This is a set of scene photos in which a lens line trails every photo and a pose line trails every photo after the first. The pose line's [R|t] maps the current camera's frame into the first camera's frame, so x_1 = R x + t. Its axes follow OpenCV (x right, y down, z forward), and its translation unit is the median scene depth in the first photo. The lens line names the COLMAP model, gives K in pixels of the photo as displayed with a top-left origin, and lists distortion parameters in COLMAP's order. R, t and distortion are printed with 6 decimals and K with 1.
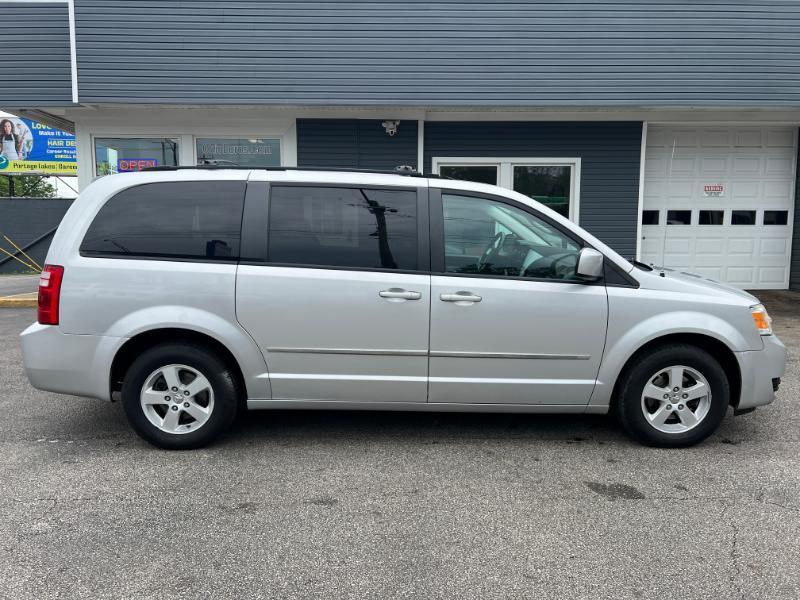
lens RADIAL K [[602.4, 0, 397.6], [0, 602.4, 299.4], [0, 0, 1]] dist [0.050828, -0.057236]
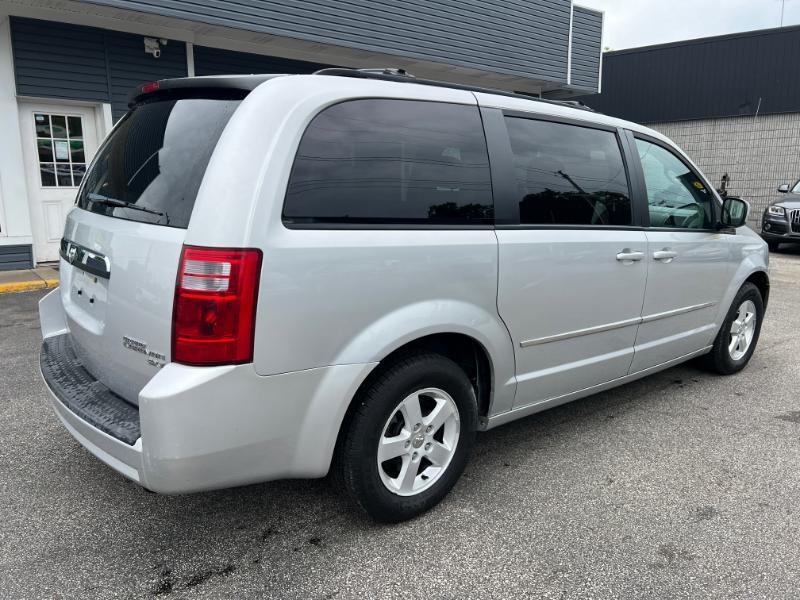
lens RADIAL K [[602.4, 0, 397.6], [0, 602.4, 299.4], [0, 0, 1]] dist [0.050828, -0.057236]
pose [[0.788639, -0.116063, 0.603803, -0.750285], [0.070061, 0.992589, 0.099288, -0.052865], [-0.610852, -0.035999, 0.790926, 0.502950]]
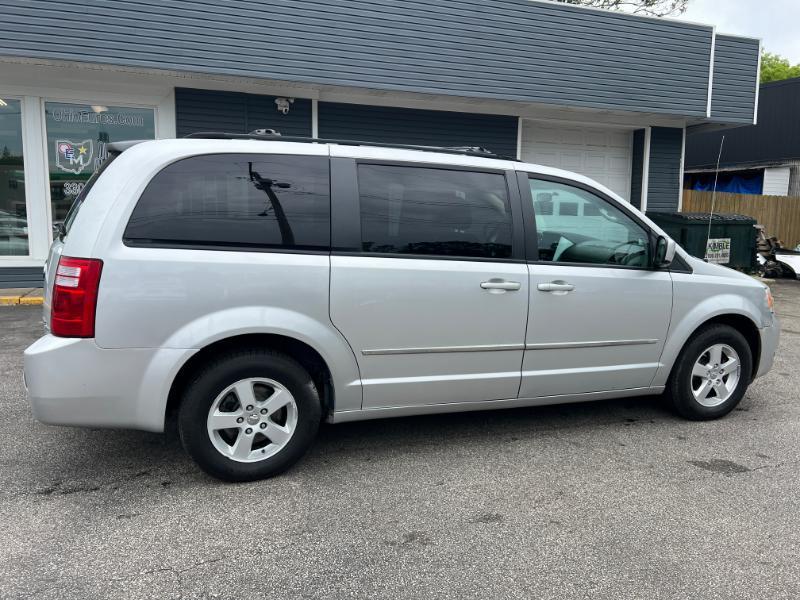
lens RADIAL K [[602.4, 0, 397.6], [0, 602.4, 299.4], [0, 0, 1]] dist [0.050828, -0.057236]
pose [[0.945228, -0.033744, 0.324662, -0.435288], [0.026978, 0.999315, 0.025321, -0.013808], [-0.325294, -0.015175, 0.945491, 0.162807]]
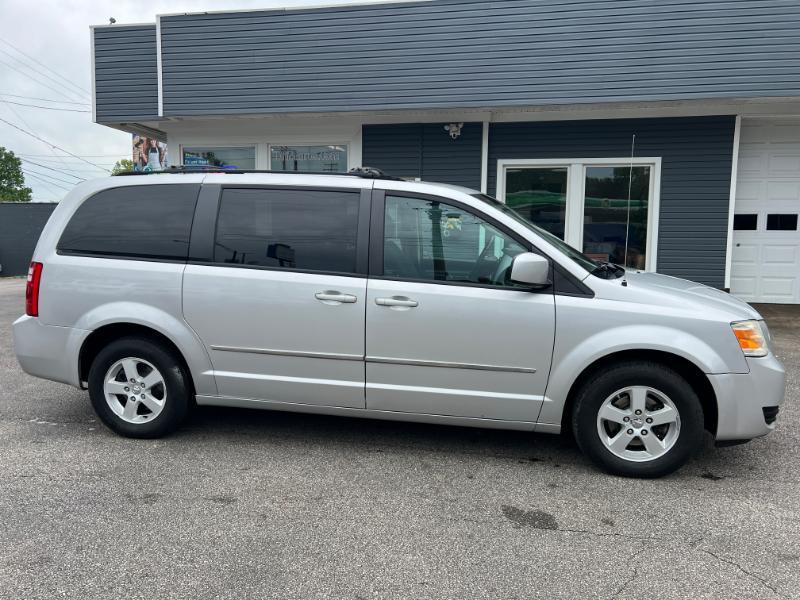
lens RADIAL K [[602.4, 0, 397.6], [0, 602.4, 299.4], [0, 0, 1]] dist [0.050828, -0.057236]
pose [[0.978725, 0.028560, -0.203181, 0.294036], [-0.030308, 0.999526, -0.005495, -0.002347], [0.202927, 0.011536, 0.979126, 0.053357]]
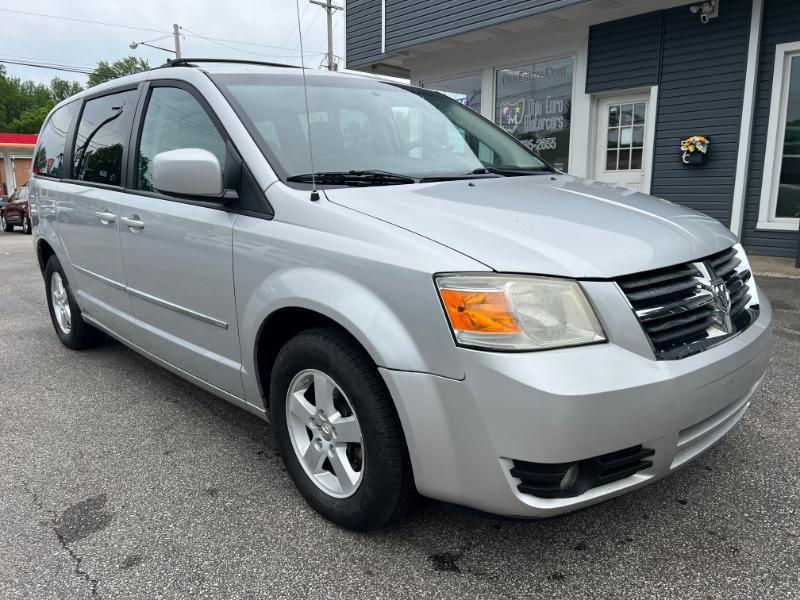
lens RADIAL K [[604.1, 0, 396.9], [0, 604.1, 302.4], [0, 0, 1]] dist [0.056096, -0.069043]
pose [[0.653180, 0.135788, -0.744928, 0.899796], [-0.074673, 0.990545, 0.115084, -0.015763], [0.753512, -0.019544, 0.657144, 0.714141]]
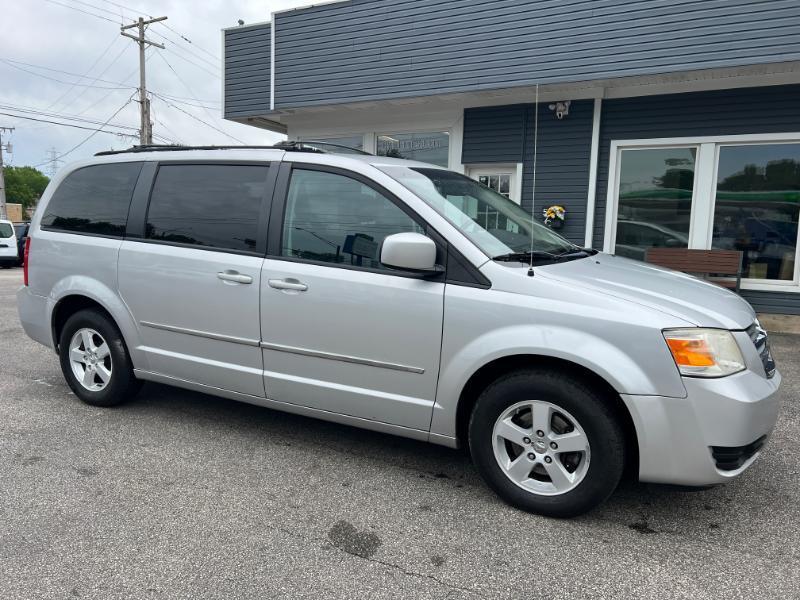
lens RADIAL K [[604.1, 0, 396.9], [0, 604.1, 302.4], [0, 0, 1]] dist [0.056096, -0.069043]
pose [[0.868206, 0.078937, -0.489885, 0.662822], [-0.077728, 0.996713, 0.022849, -0.009923], [0.490079, 0.018240, 0.871487, 0.293834]]
